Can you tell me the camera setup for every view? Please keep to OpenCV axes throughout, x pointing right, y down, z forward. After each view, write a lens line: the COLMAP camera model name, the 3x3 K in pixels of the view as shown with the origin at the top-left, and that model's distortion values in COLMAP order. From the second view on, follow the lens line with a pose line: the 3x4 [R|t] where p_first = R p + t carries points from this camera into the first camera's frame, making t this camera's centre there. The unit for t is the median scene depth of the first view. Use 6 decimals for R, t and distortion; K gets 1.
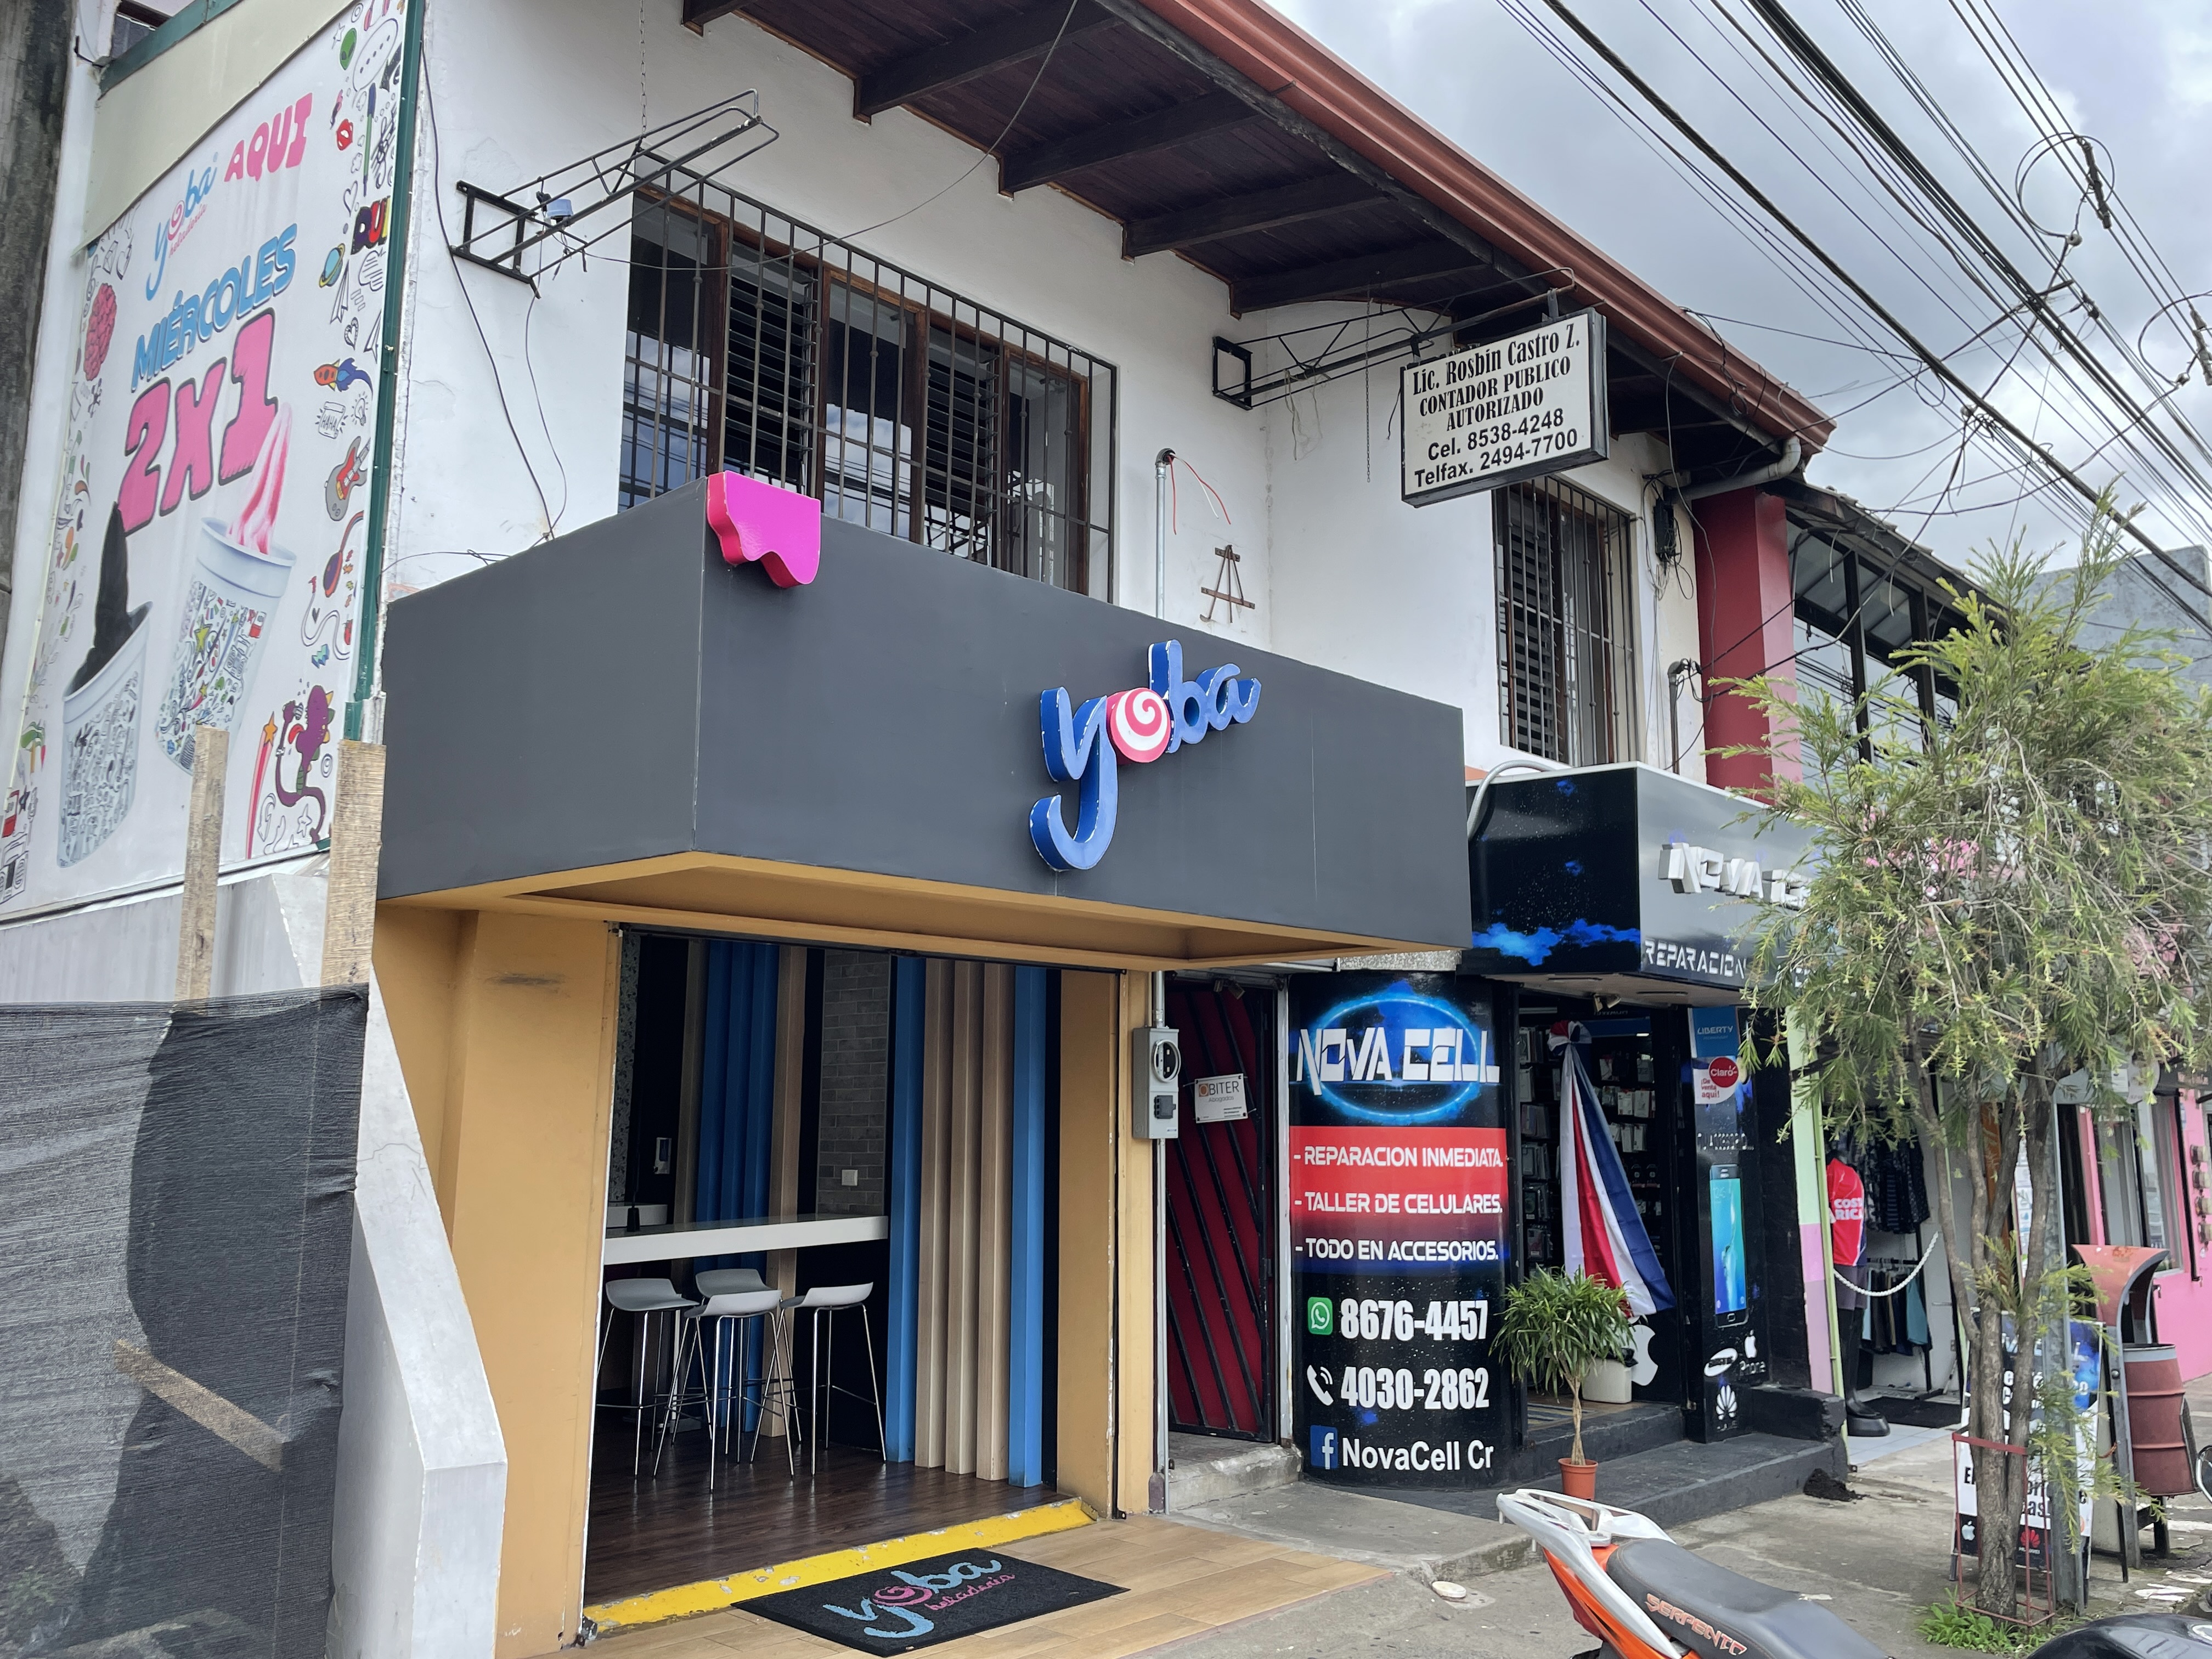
lens RADIAL K [[1756.3, 0, 1094.6], [0, 1756.3, 772.2], [0, 0, 1]] dist [0.041086, -0.016910]
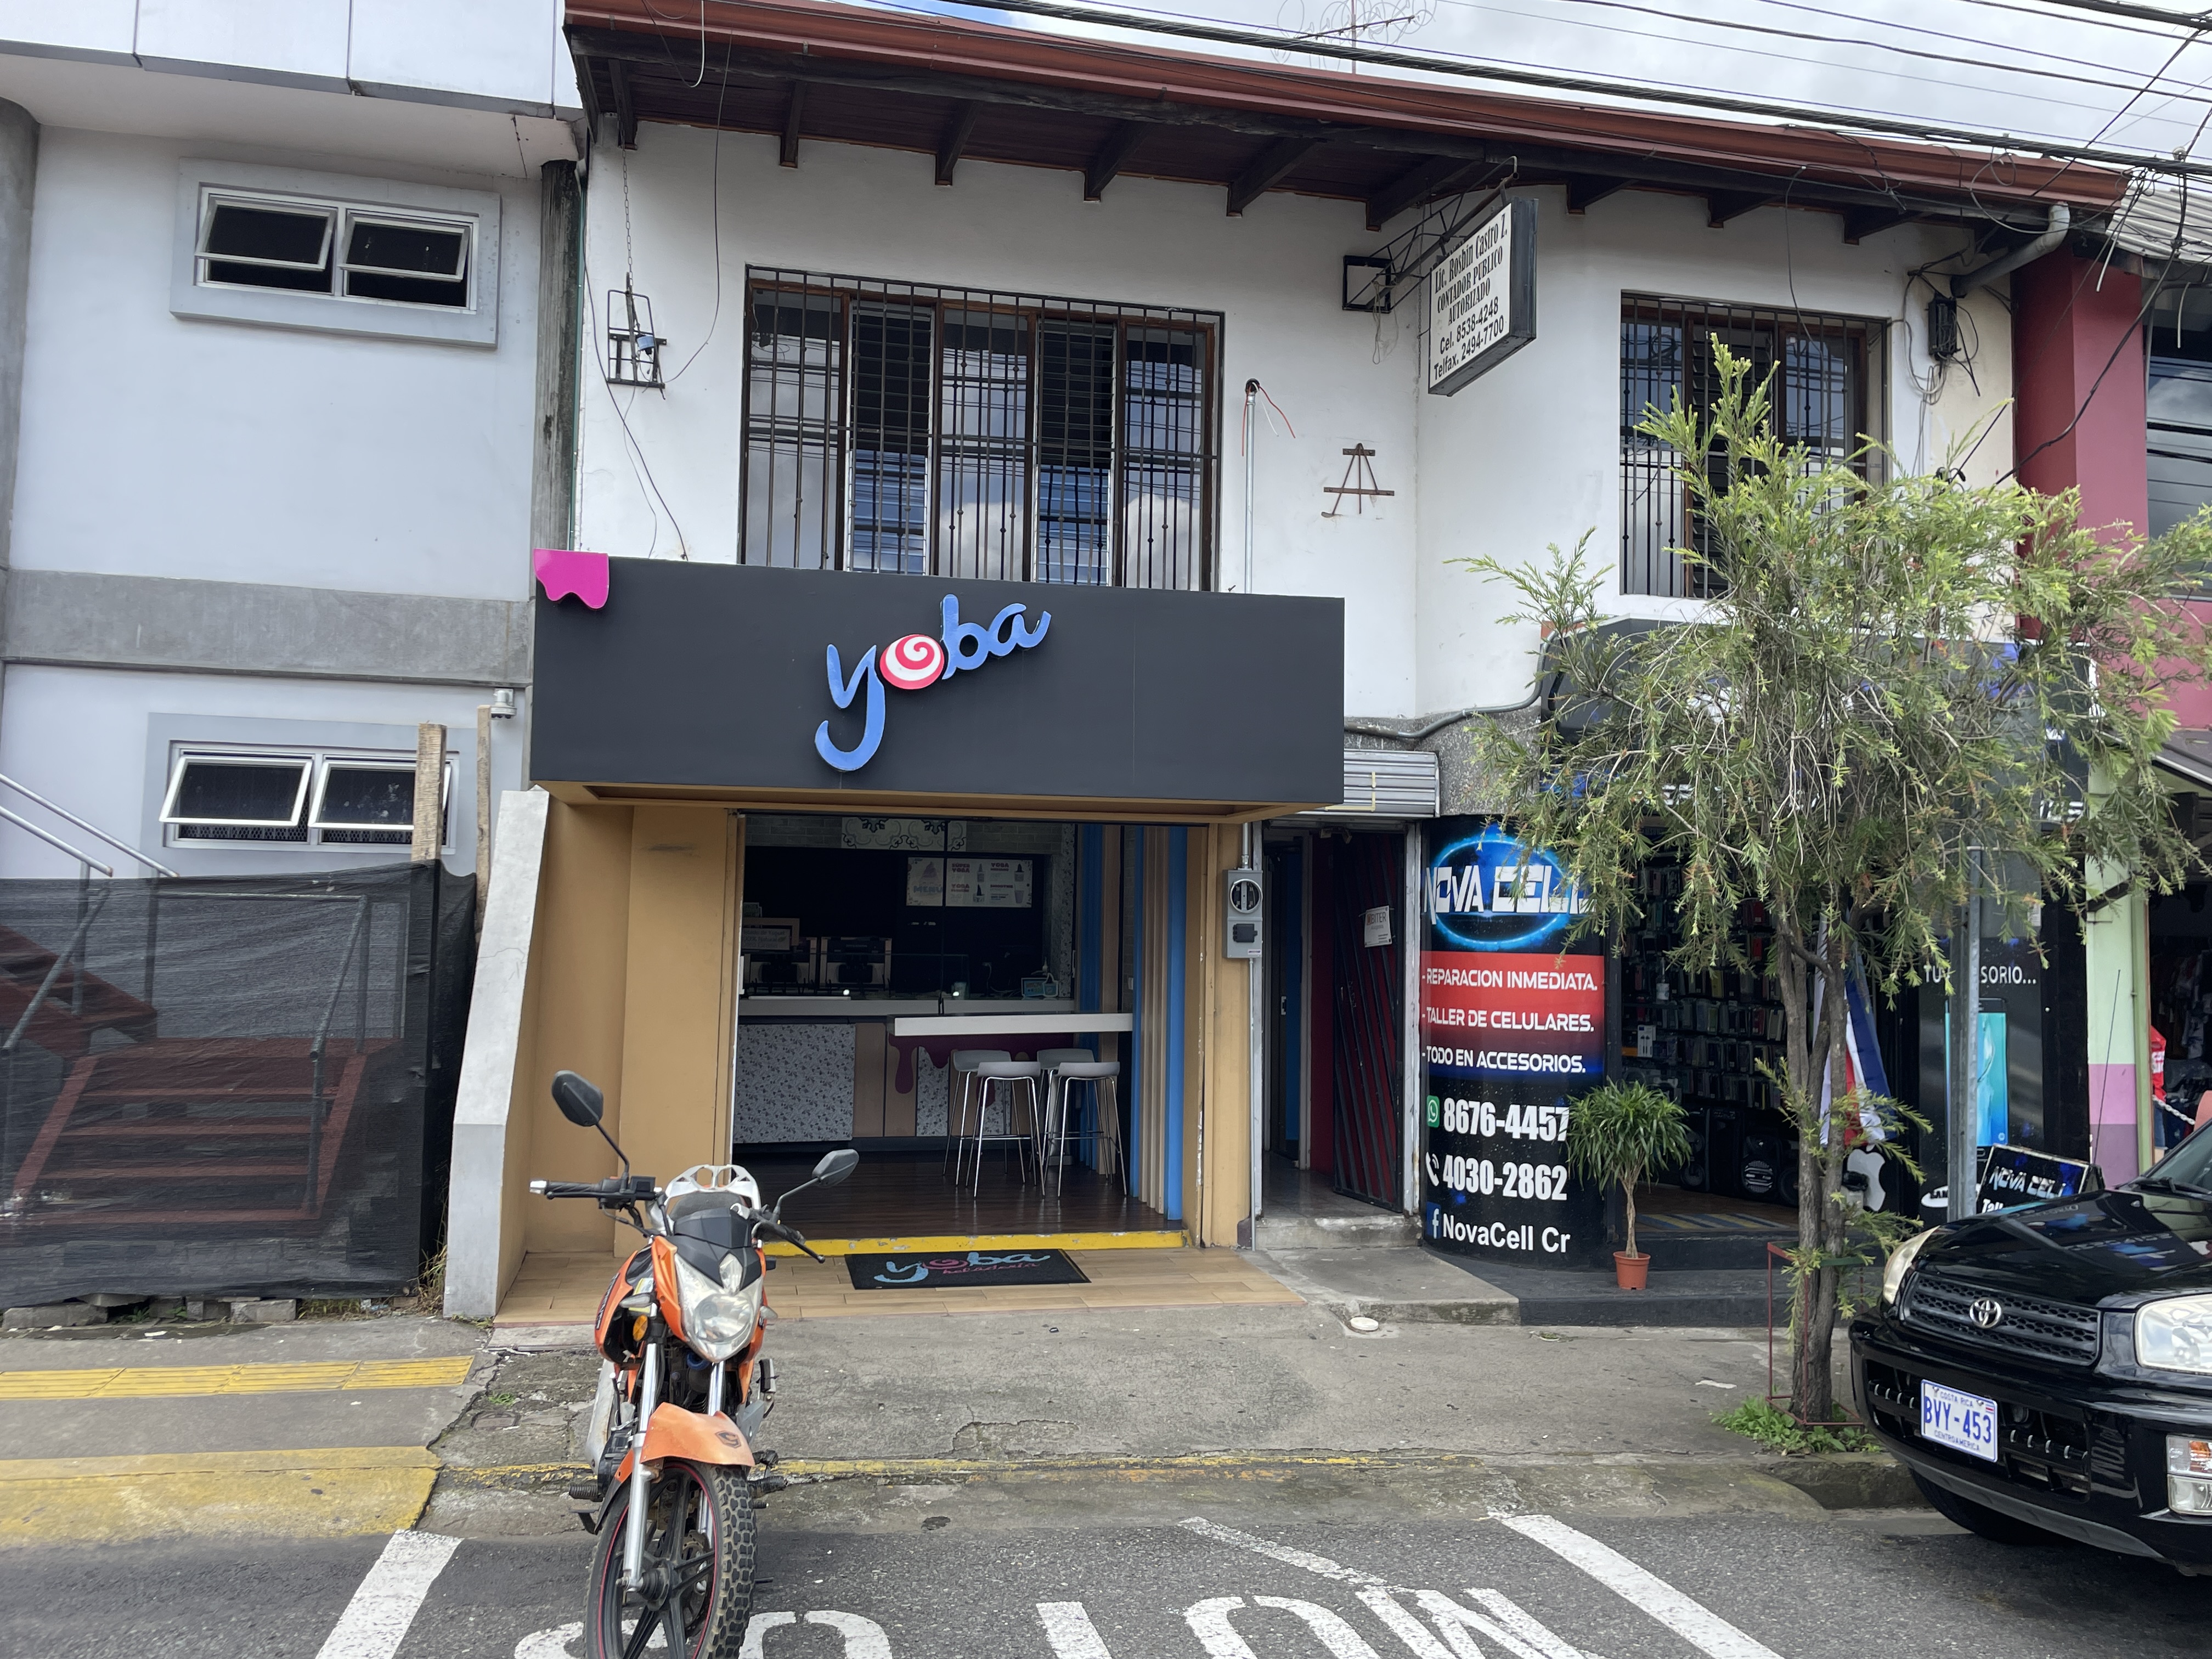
lens RADIAL K [[1756.3, 0, 1125.1], [0, 1756.3, 767.0], [0, 0, 1]] dist [0.041086, -0.016910]
pose [[0.827537, -0.041833, -0.559851, 0.626670], [0.096519, 0.992973, 0.068472, -0.015861], [0.553052, -0.110699, 0.825759, -0.044062]]
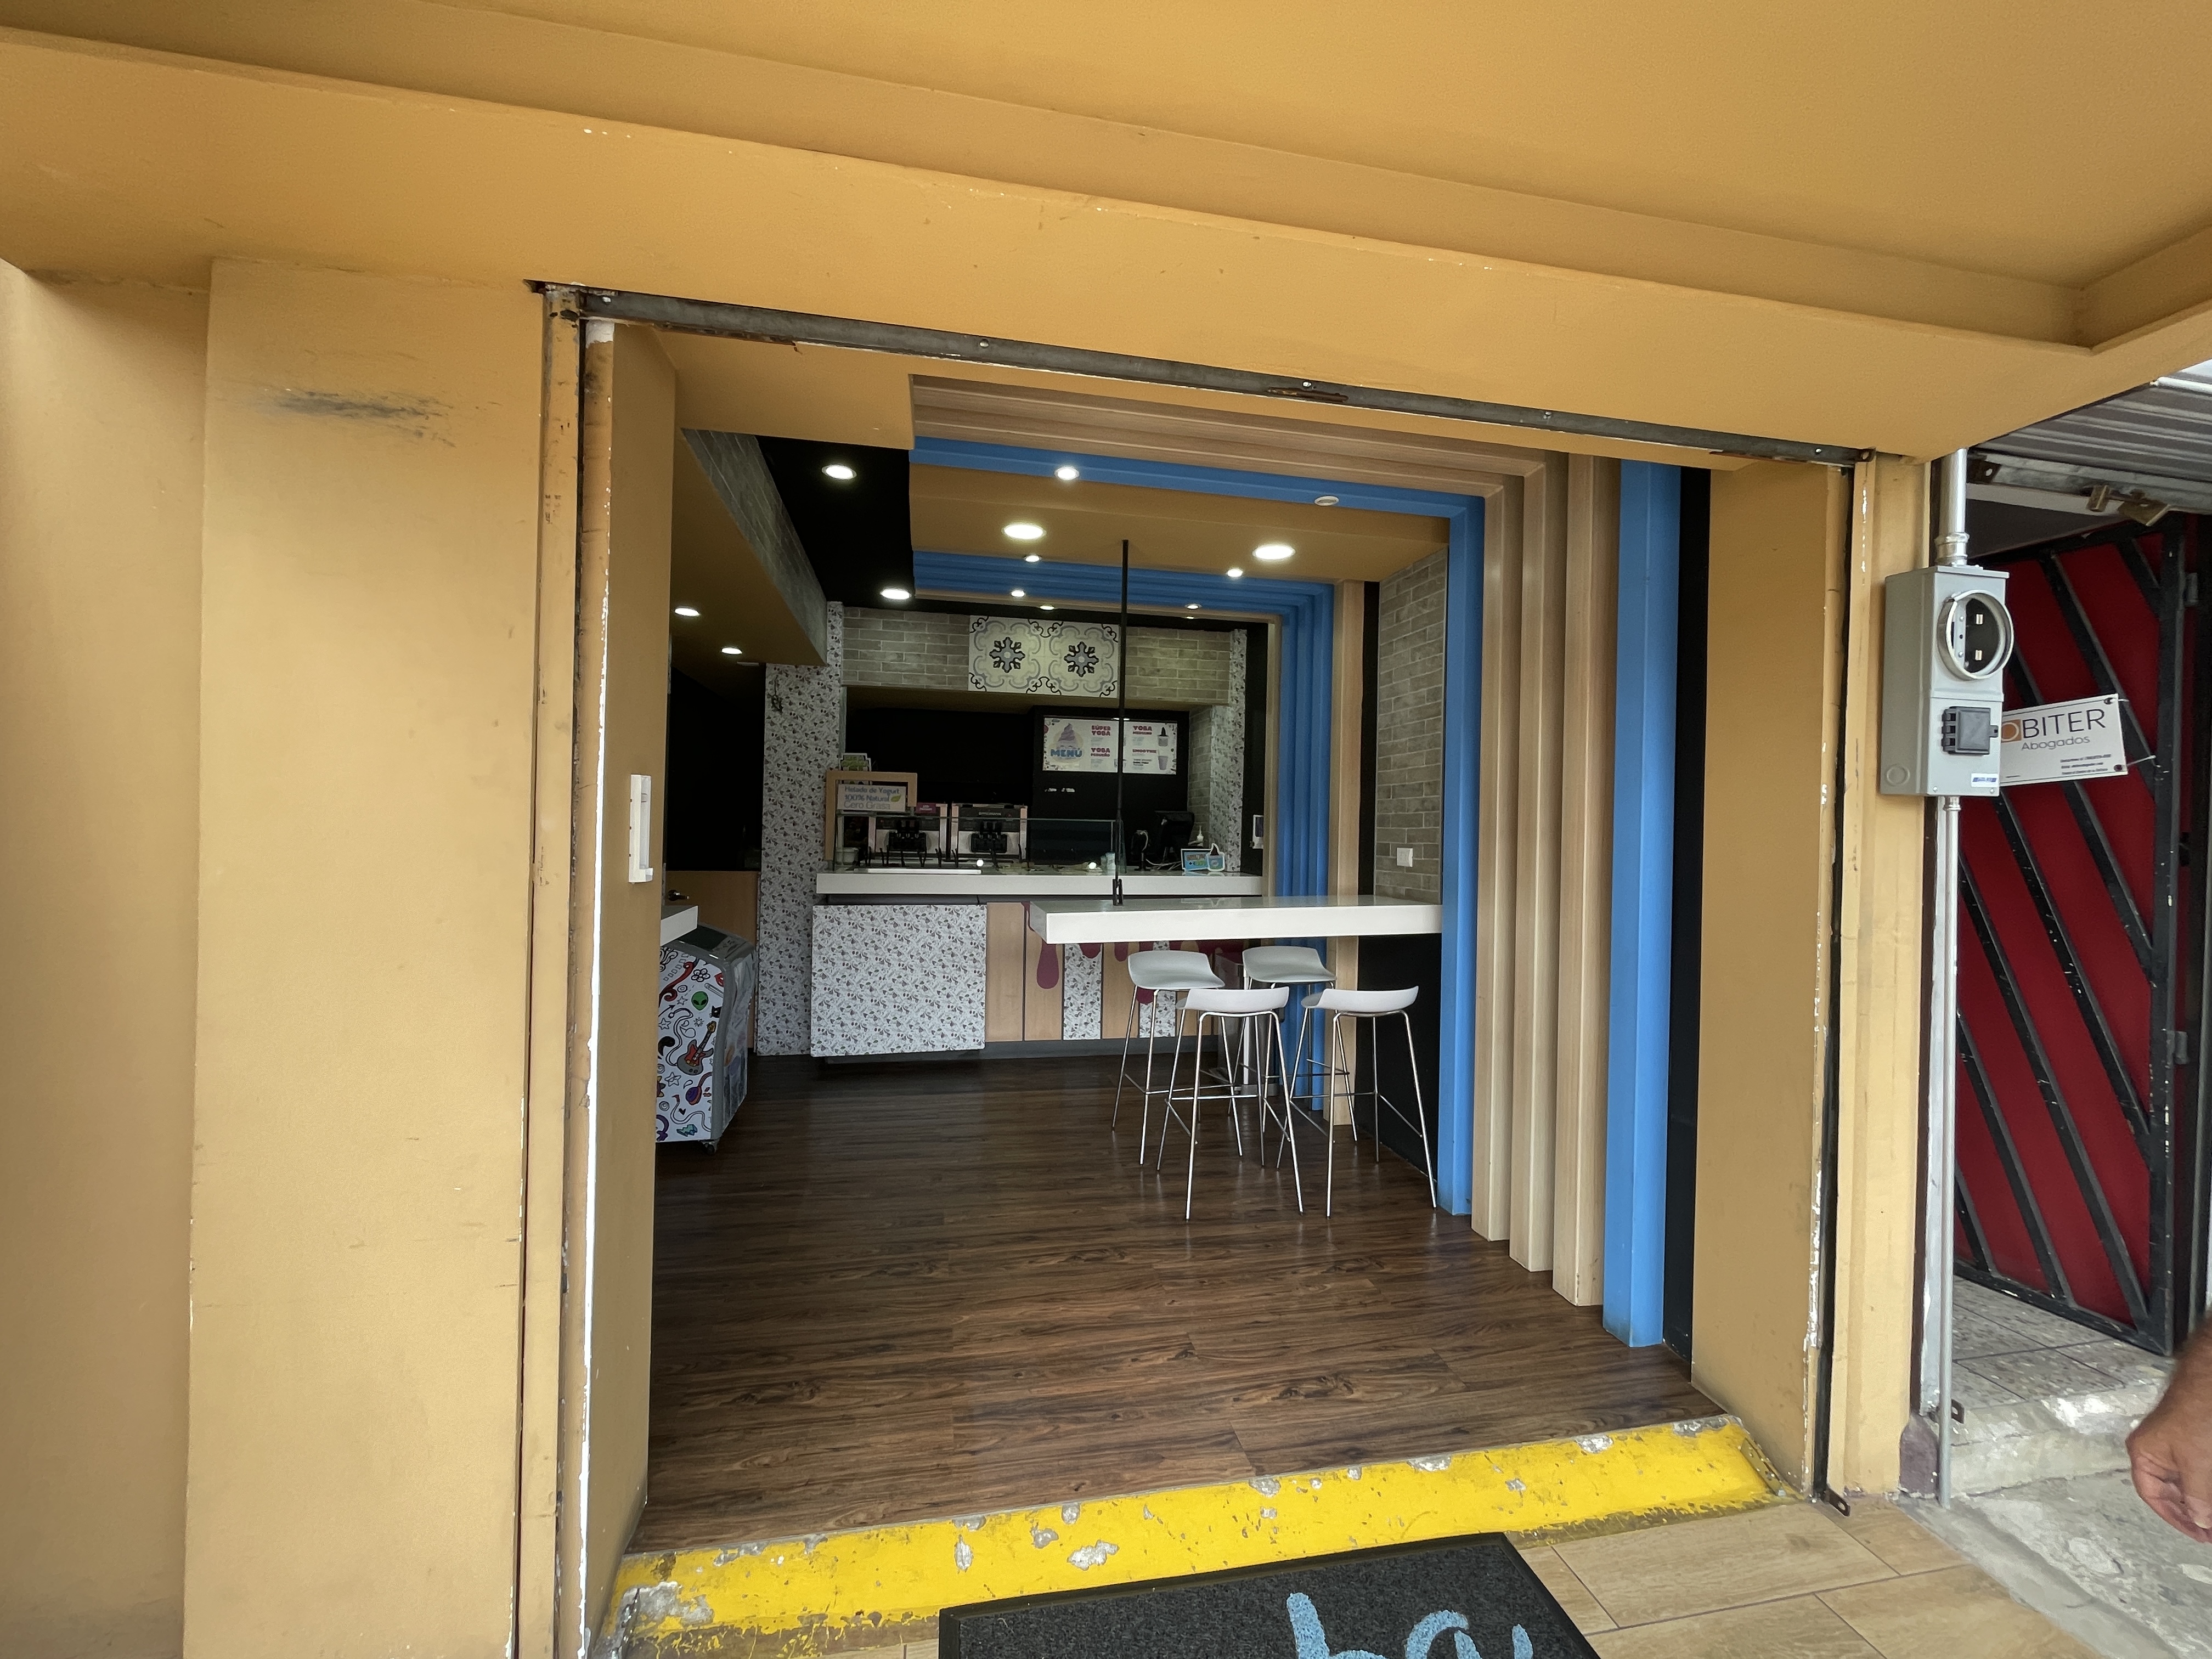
lens RADIAL K [[890.4, 0, 1109.2], [0, 890.4, 825.6], [0, 0, 1]] dist [-0.000791, -0.000016]
pose [[0.813715, 0.013011, -0.581119, -0.008617], [0.094977, 0.983337, 0.155008, 0.147644], [0.573453, -0.181325, 0.798920, 0.632457]]
